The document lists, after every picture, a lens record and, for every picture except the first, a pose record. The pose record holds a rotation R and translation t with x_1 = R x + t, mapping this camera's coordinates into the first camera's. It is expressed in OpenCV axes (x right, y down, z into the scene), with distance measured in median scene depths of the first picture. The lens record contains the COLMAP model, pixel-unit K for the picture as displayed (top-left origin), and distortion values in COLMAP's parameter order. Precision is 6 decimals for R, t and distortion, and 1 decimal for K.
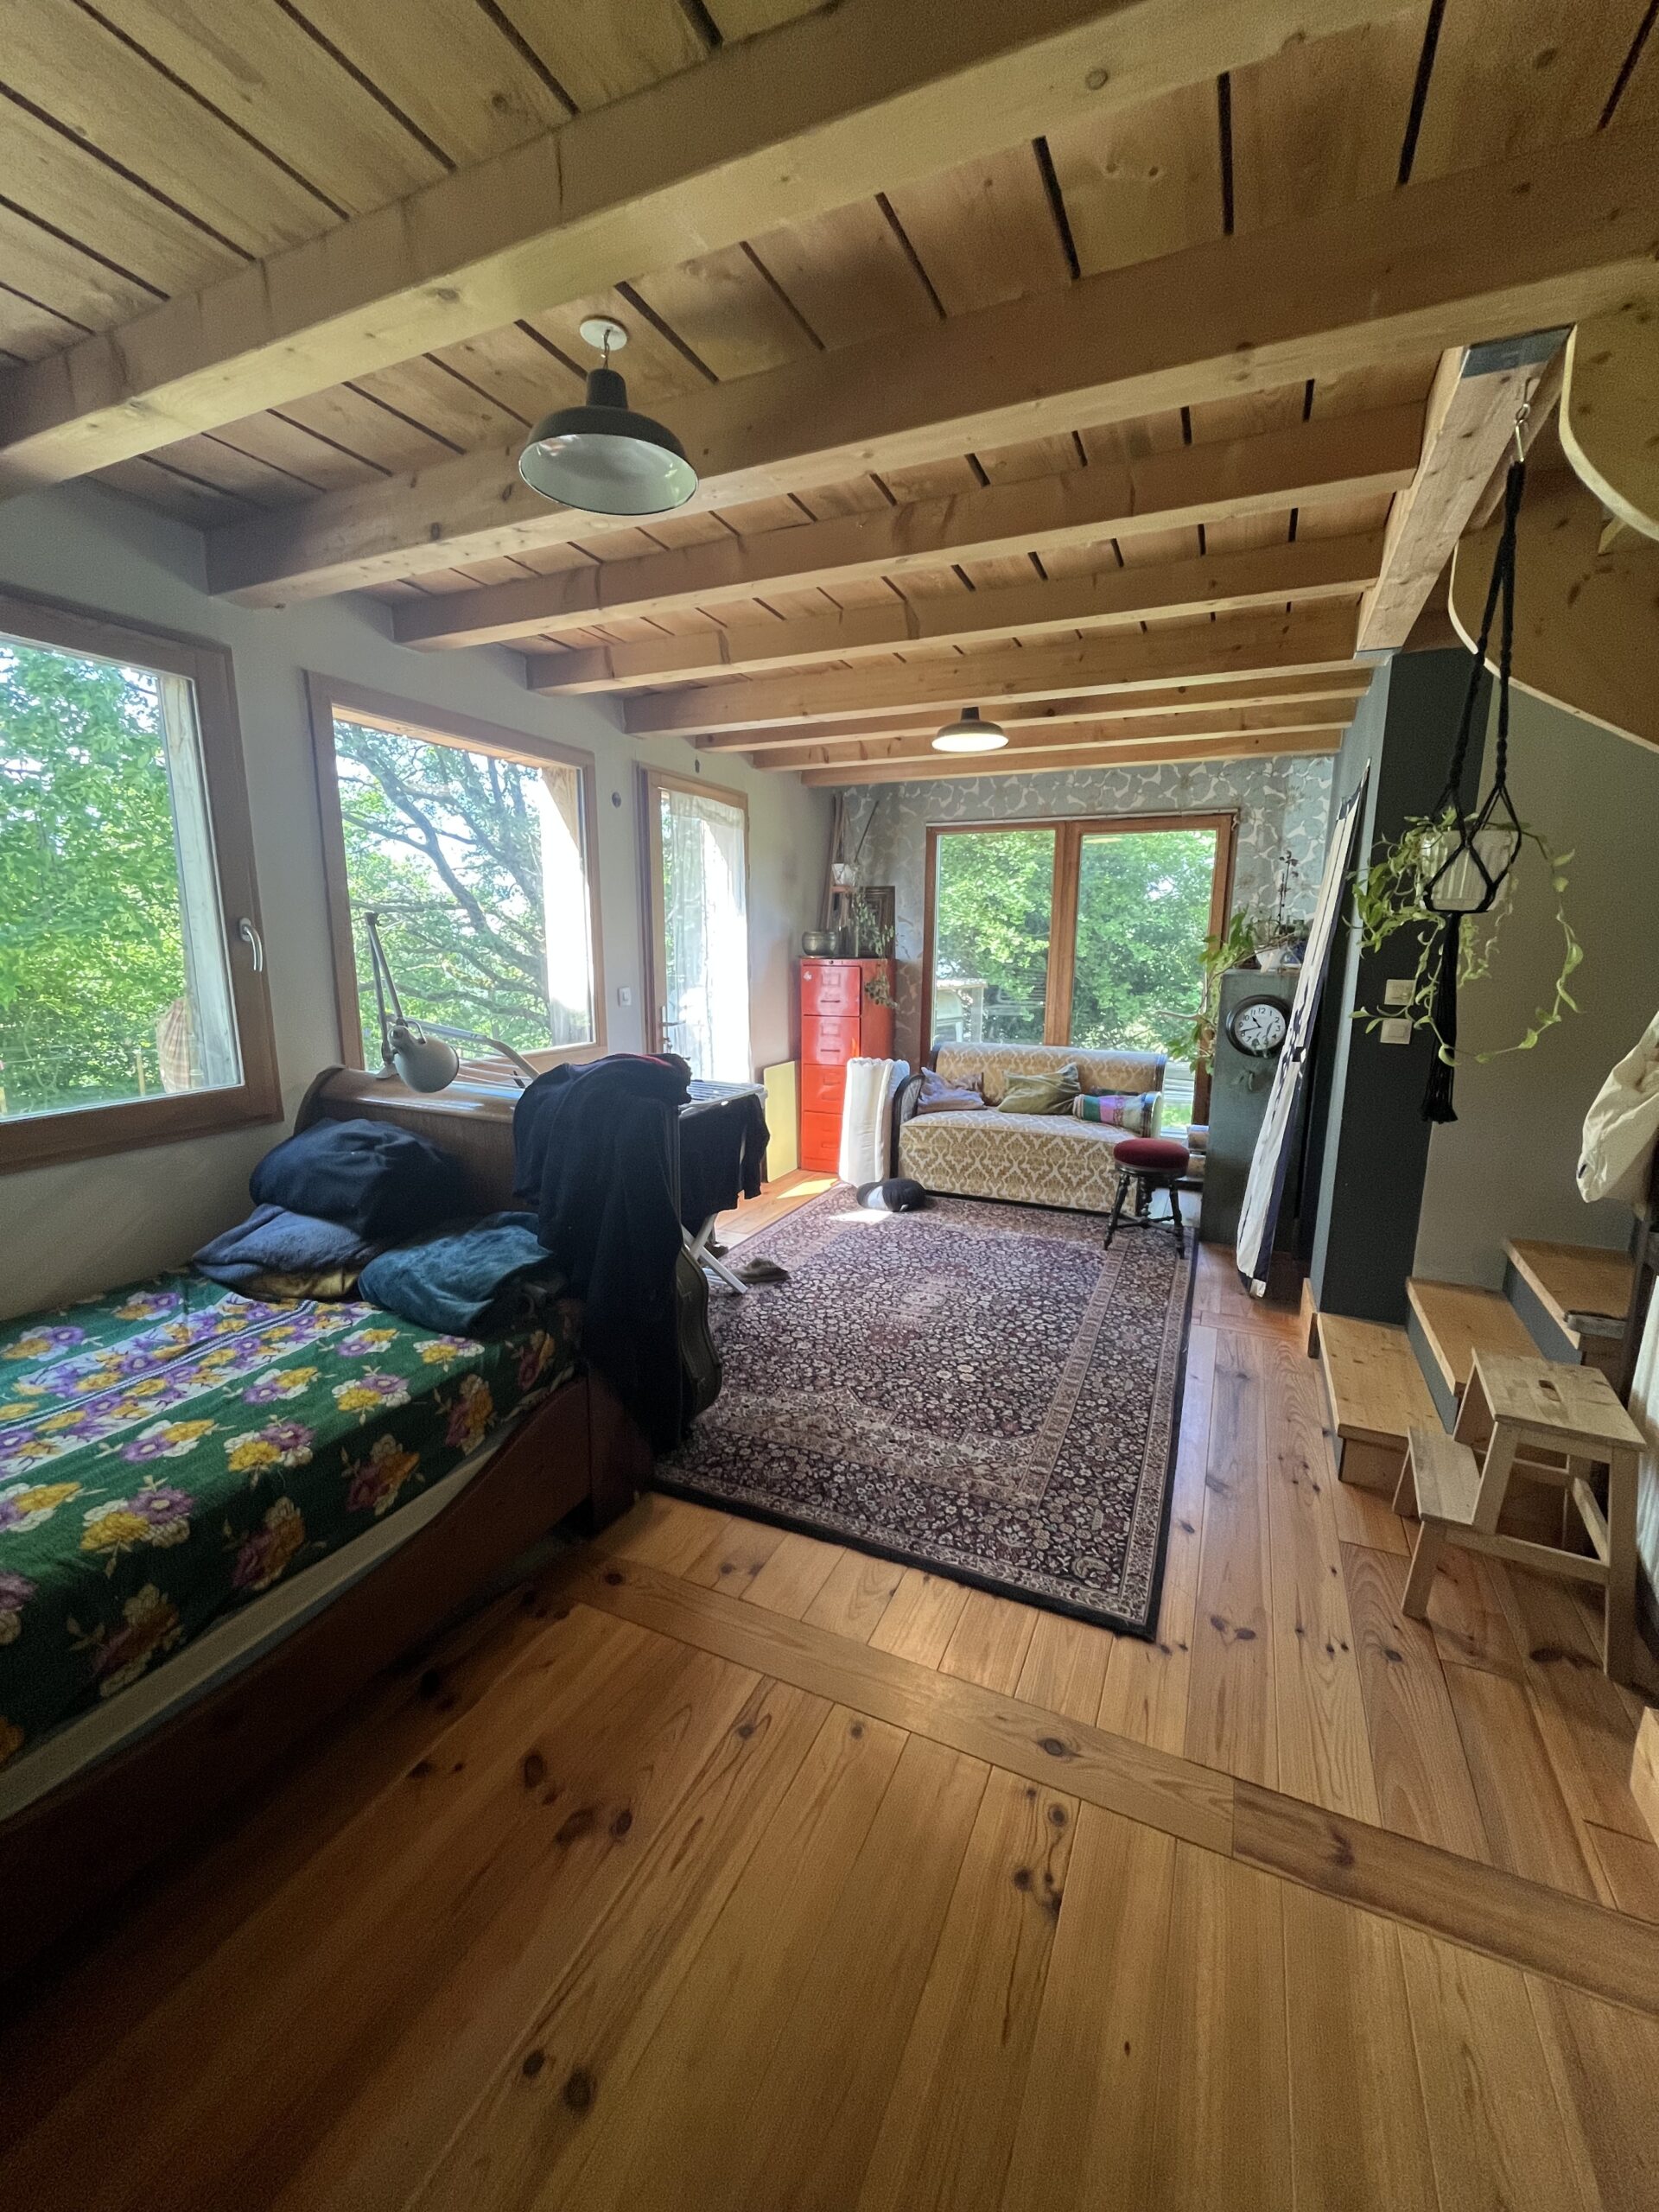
lens RADIAL K [[892.9, 0, 830.9], [0, 892.9, 1108.1], [0, 0, 1]] dist [0.001411, 0.000147]
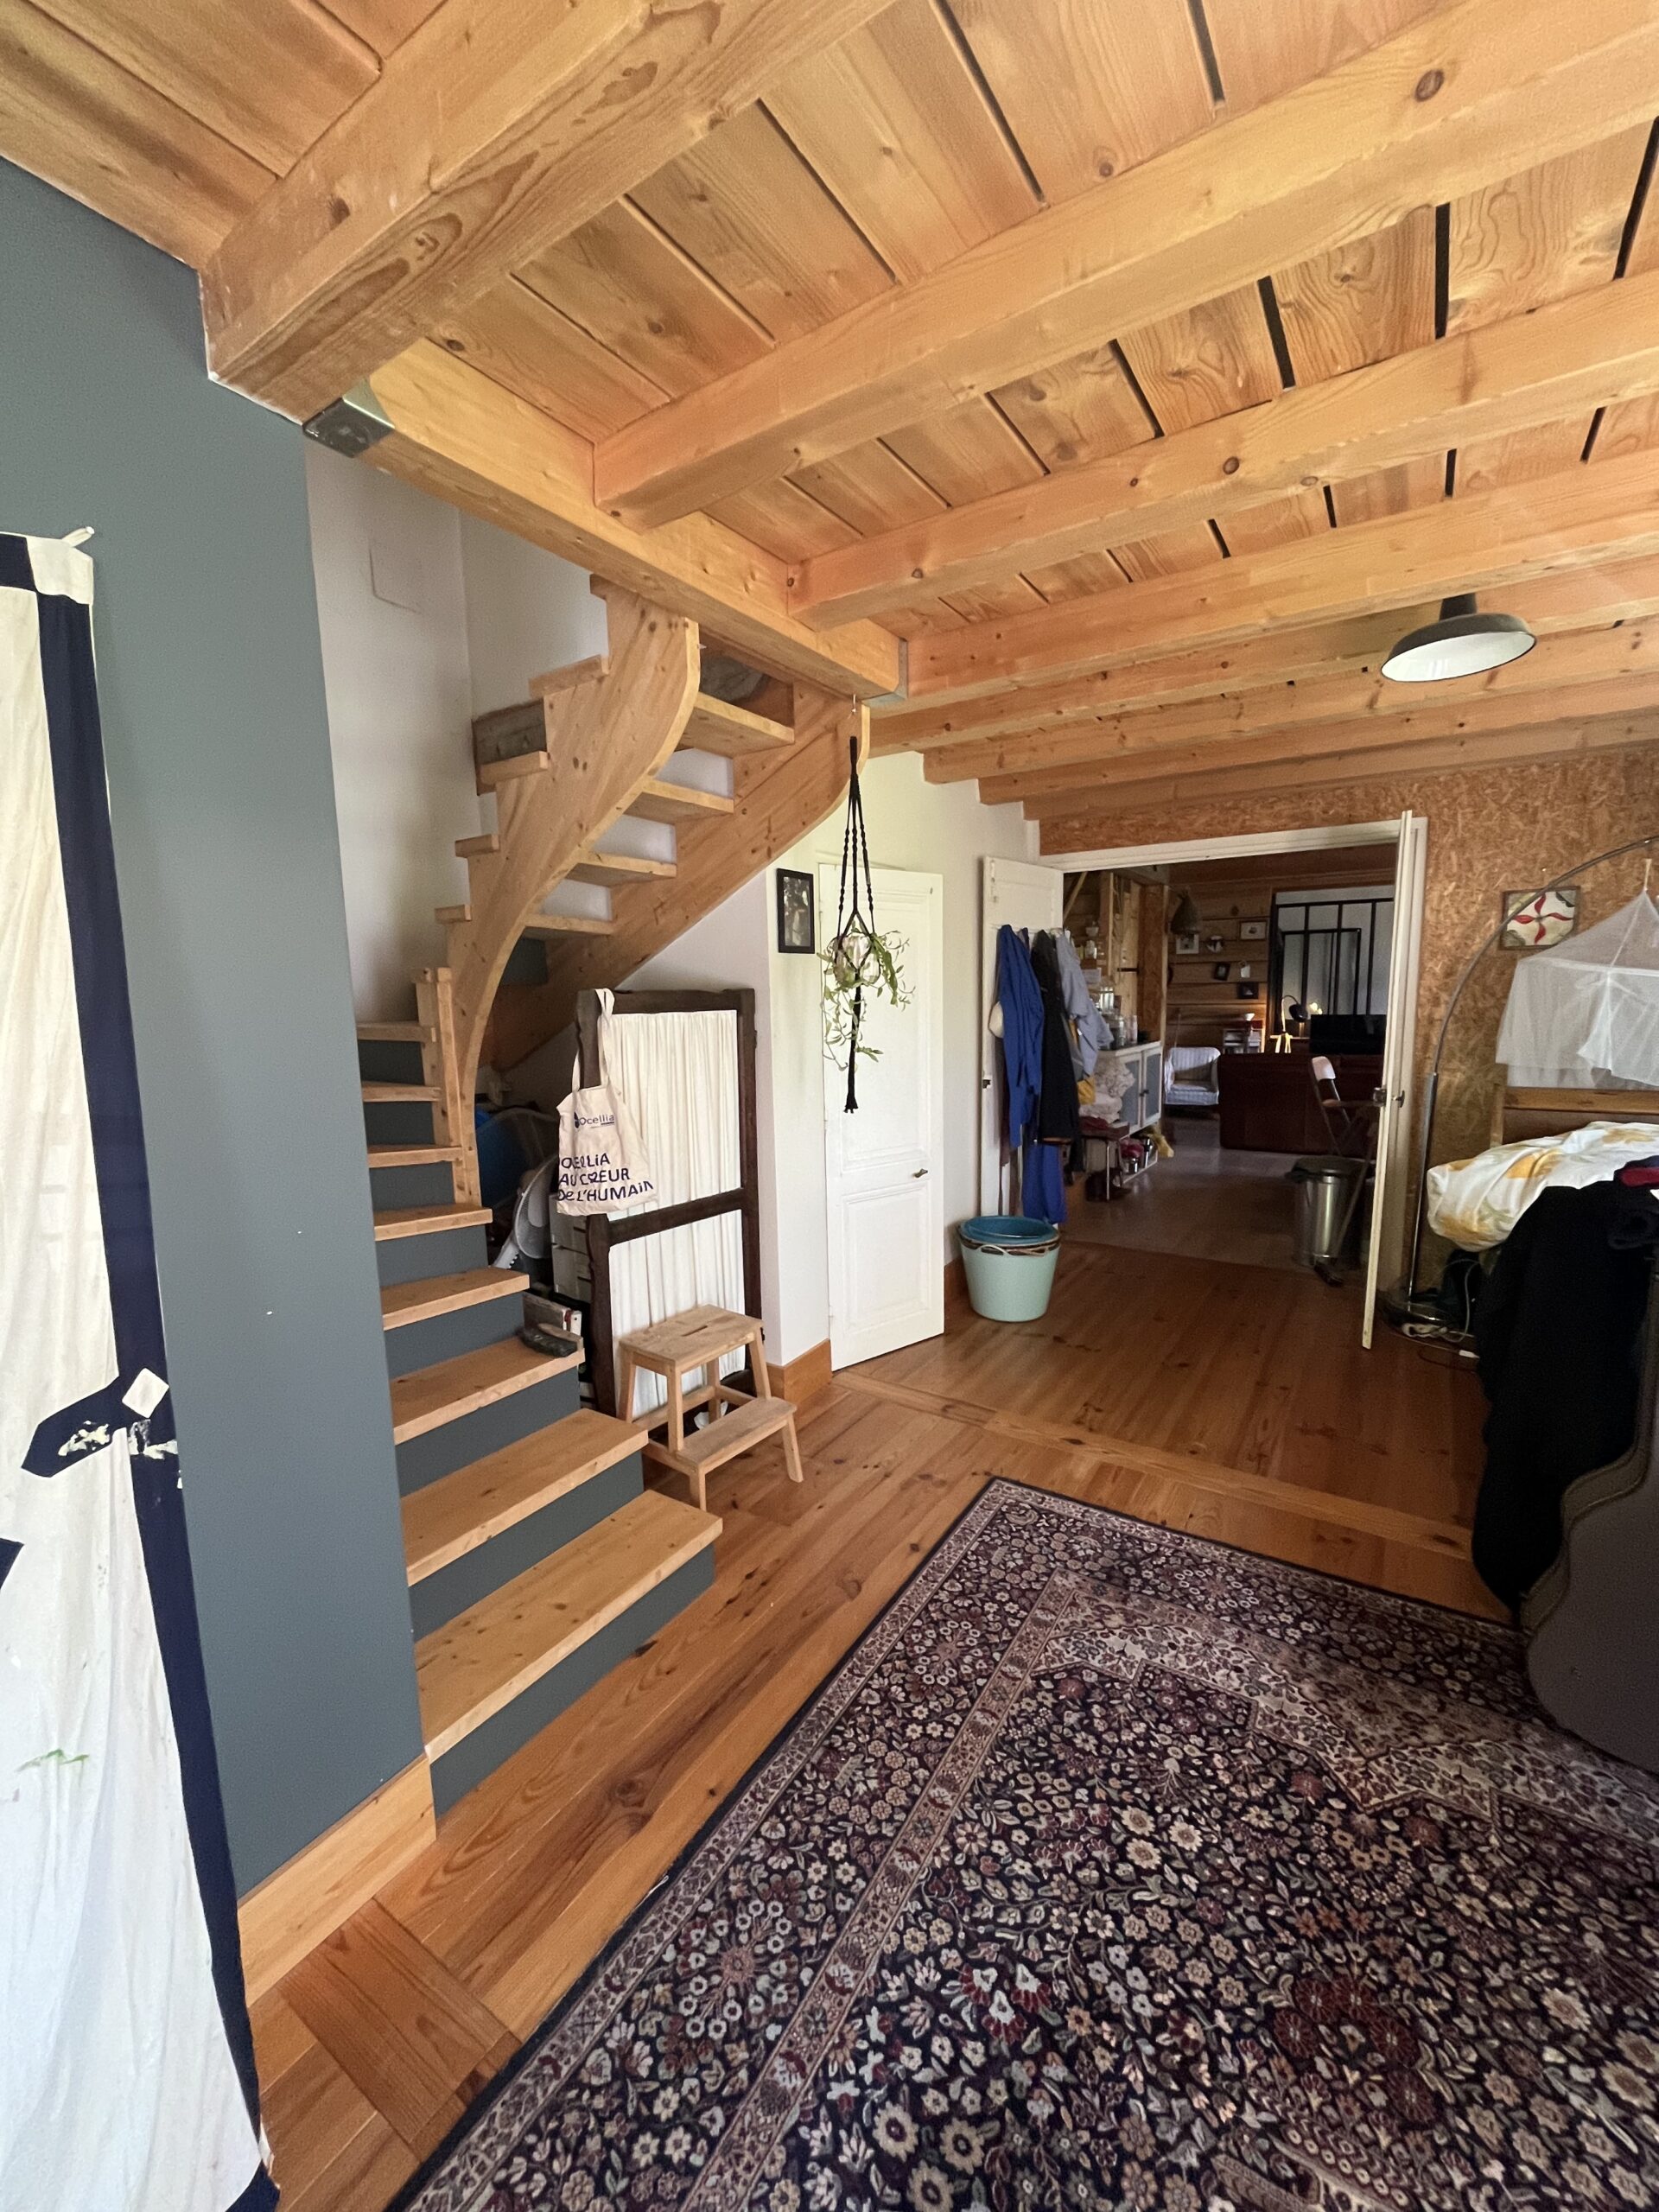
lens RADIAL K [[892.9, 0, 831.8], [0, 892.9, 1112.3], [0, 0, 1]] dist [0.001411, 0.000147]
pose [[-0.988527, -0.011355, 0.150616, 0.279732], [0.037822, 0.946793, 0.319612, -0.299219], [-0.146231, 0.321642, -0.935501, 1.505417]]
